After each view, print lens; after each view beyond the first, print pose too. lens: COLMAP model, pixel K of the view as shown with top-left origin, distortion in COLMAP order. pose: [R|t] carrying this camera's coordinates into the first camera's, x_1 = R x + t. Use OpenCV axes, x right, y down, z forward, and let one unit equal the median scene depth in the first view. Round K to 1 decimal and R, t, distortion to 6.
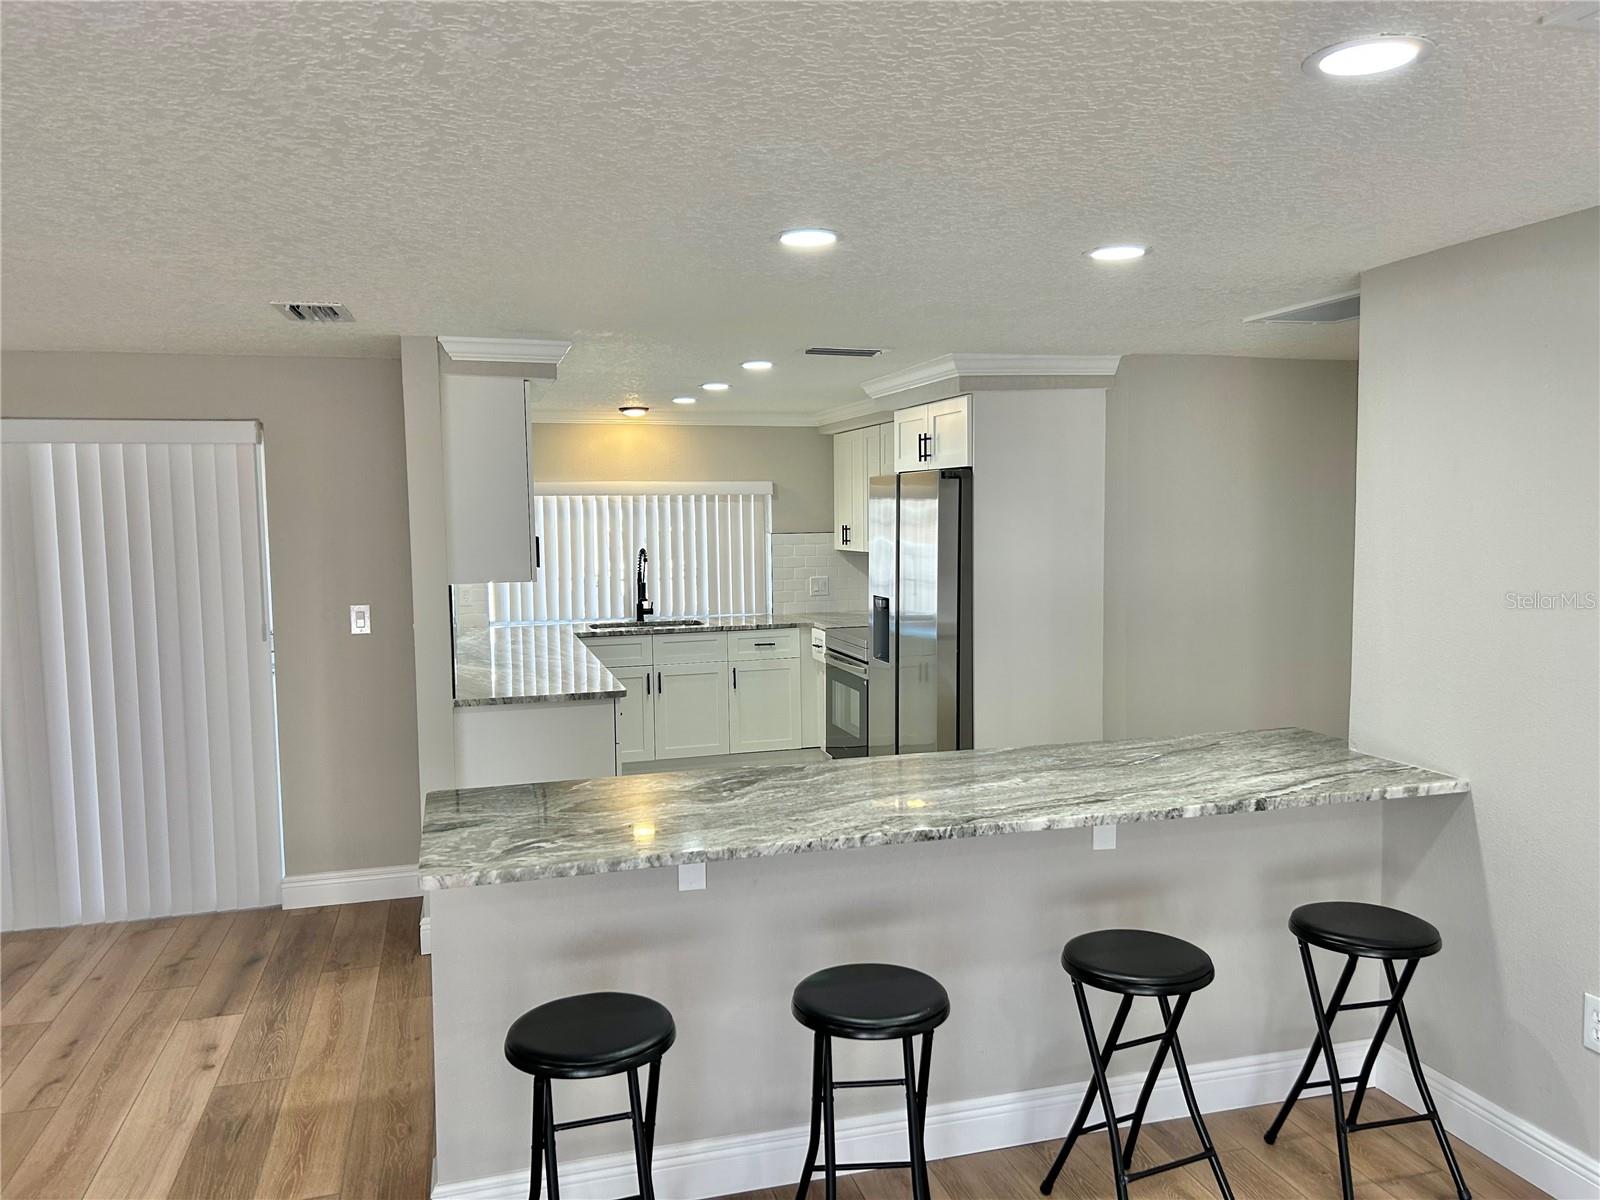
lens RADIAL K [[1202.4, 0, 805.3], [0, 1202.4, 602.4], [0, 0, 1]] dist [0.056686, -0.063676]
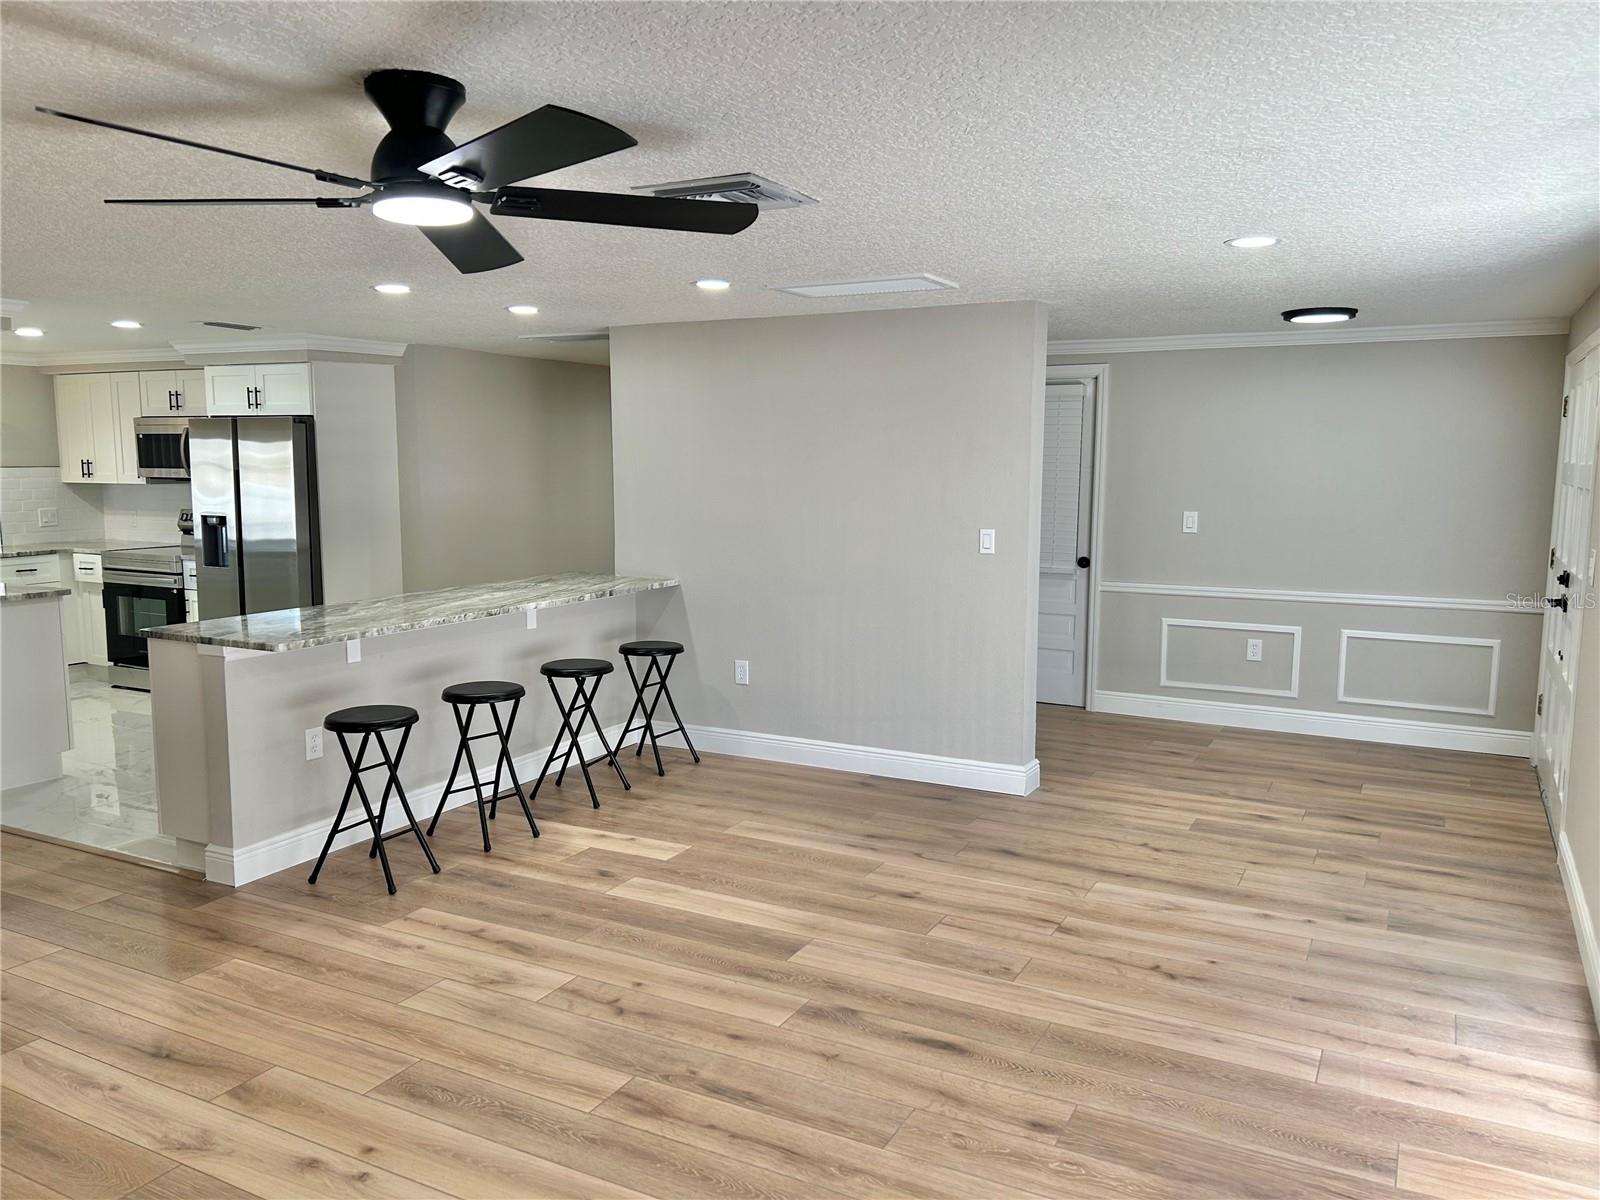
lens RADIAL K [[1211.3, 0, 802.9], [0, 1211.3, 609.2], [0, 0, 1]] dist [0.061886, -0.070830]
pose [[0.692574, -0.076308, 0.717300, -0.422538], [0.043641, 0.997000, 0.063927, 0.036902], [-0.720026, -0.012970, 0.693826, -0.319243]]
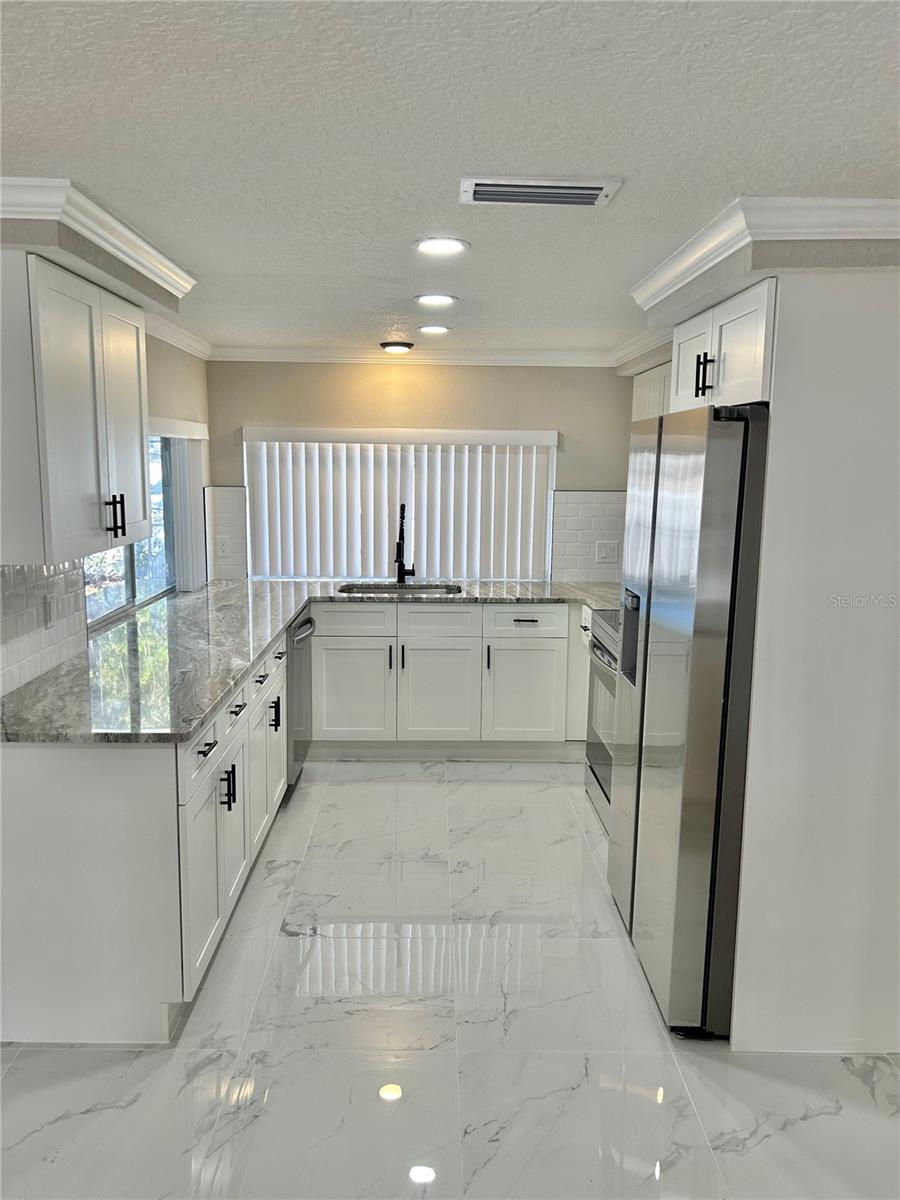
lens RADIAL K [[908.5, 0, 430.7], [0, 908.5, 602.4], [0, 0, 1]] dist [0.061886, -0.070830]
pose [[0.962562, 0.064733, -0.263220, 0.088685], [-0.043600, 0.995396, 0.085355, -0.038465], [0.267534, -0.070683, 0.960952, 0.436984]]
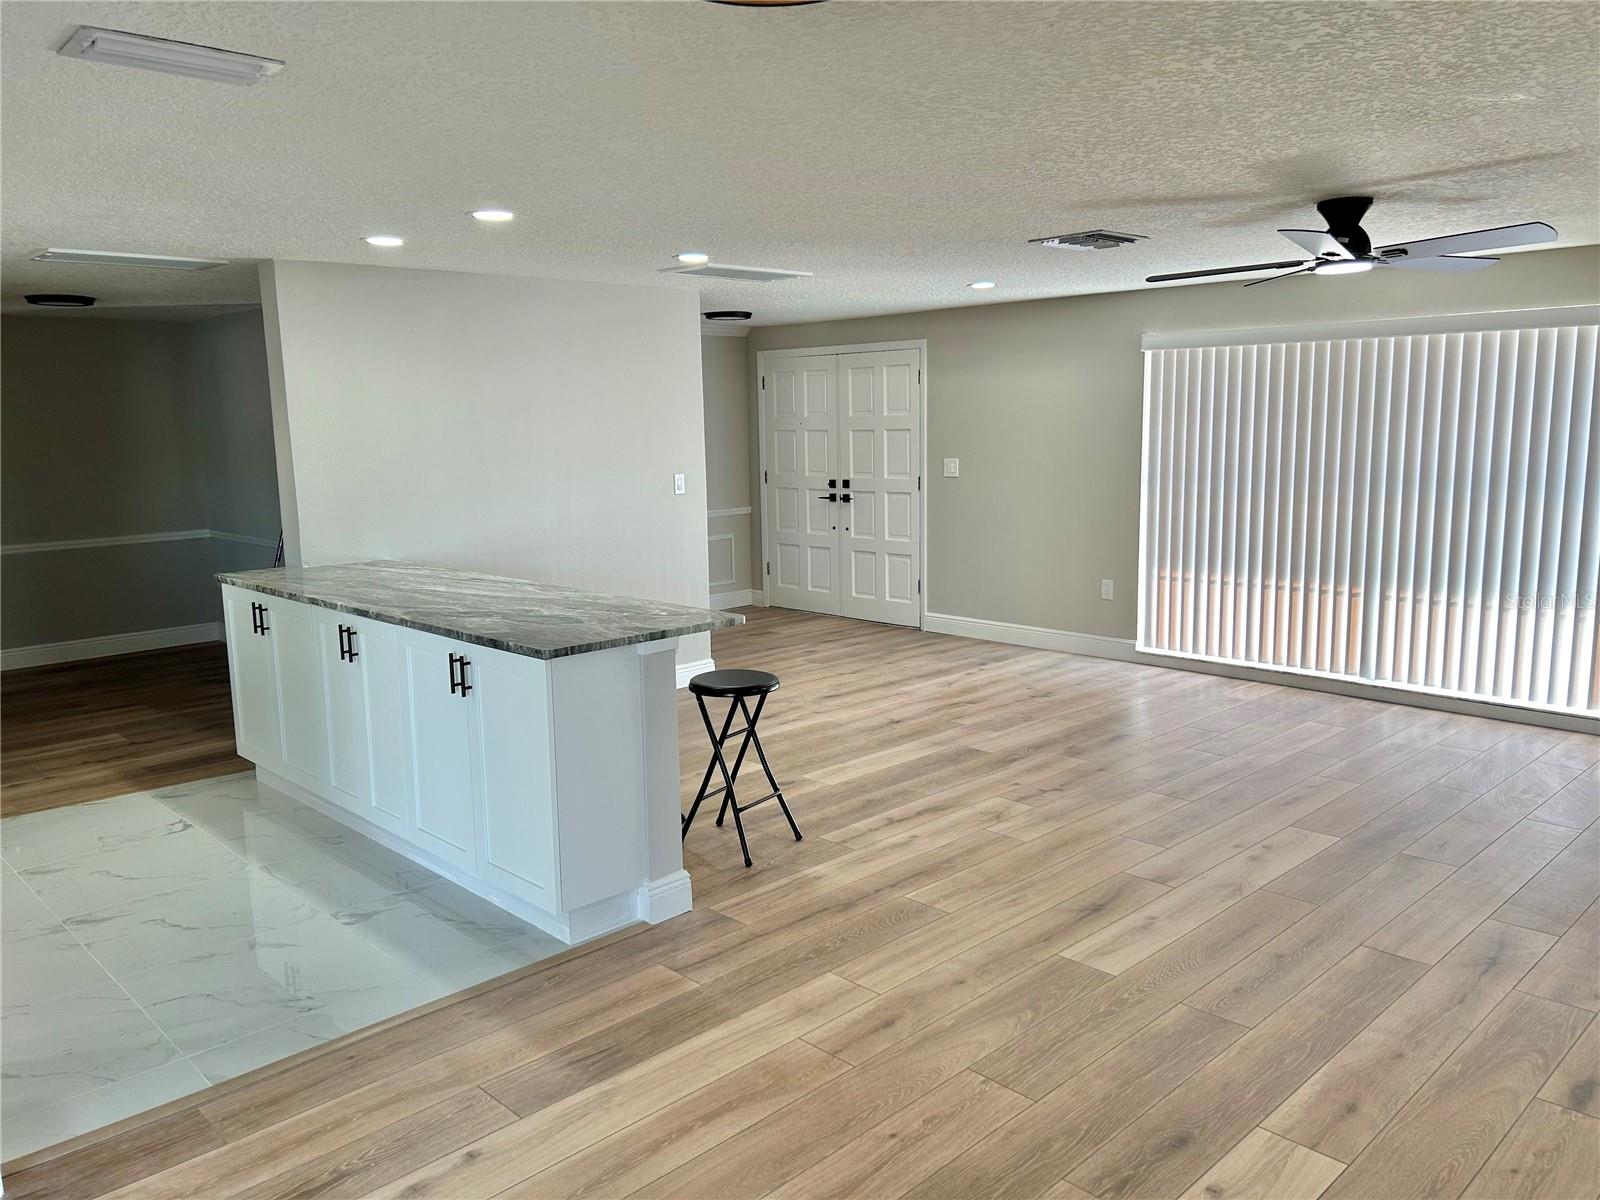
lens RADIAL K [[1202.4, 0, 805.3], [0, 1202.4, 602.4], [0, 0, 1]] dist [0.056686, -0.063676]
pose [[-0.473754, -0.117649, 0.872763, -0.716163], [0.092731, 0.978863, 0.182287, -0.035707], [-0.875761, 0.167292, -0.452831, 0.664967]]
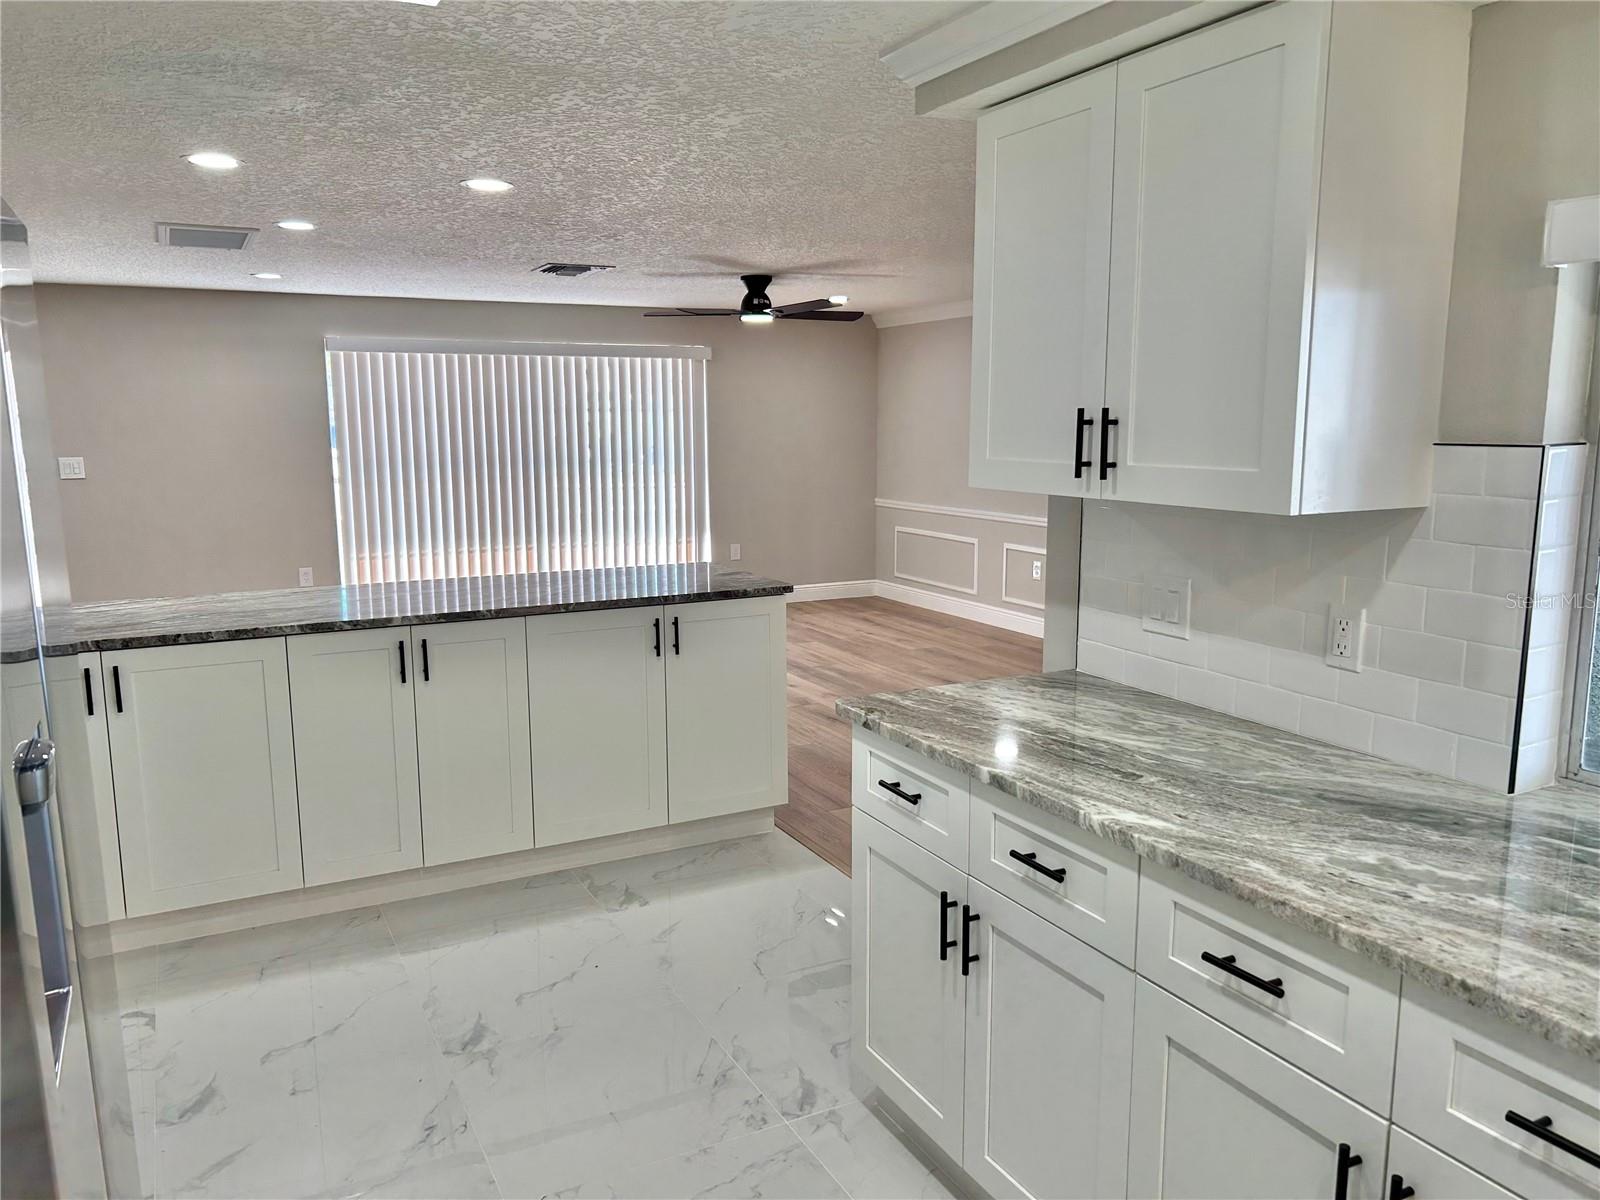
lens RADIAL K [[1202.4, 0, 805.3], [0, 1202.4, 602.4], [0, 0, 1]] dist [0.056686, -0.063676]
pose [[-0.978456, 0.051405, -0.199956, -0.026296], [0.002419, 0.971295, 0.237865, -0.077234], [0.206443, 0.232257, -0.950493, 1.195605]]
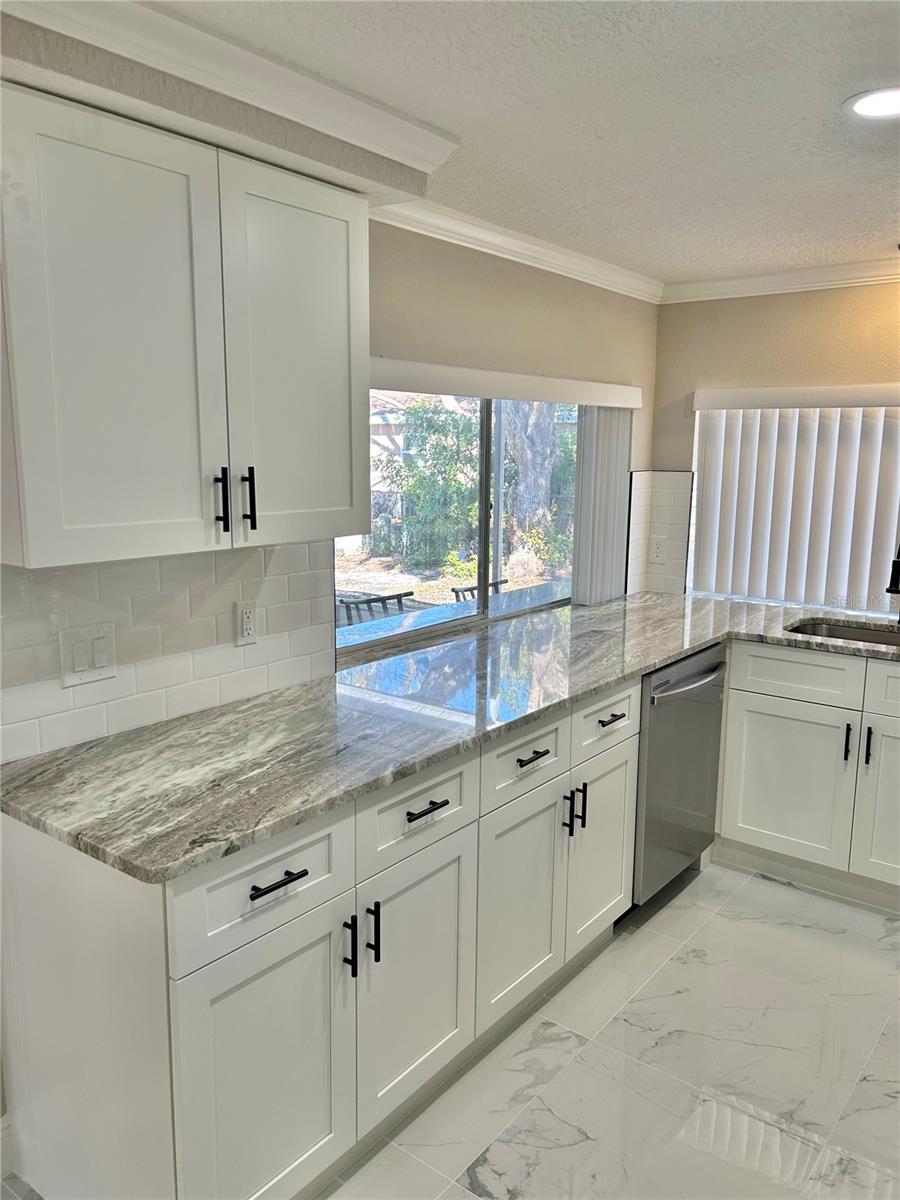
lens RADIAL K [[901.8, 0, 448.1], [0, 901.8, 602.7], [0, 0, 1]] dist [0.056686, -0.063676]
pose [[0.596253, 0.158461, -0.787002, 0.102047], [-0.081227, 0.987203, 0.137231, -0.048961], [0.798677, -0.017899, 0.601494, 0.716006]]
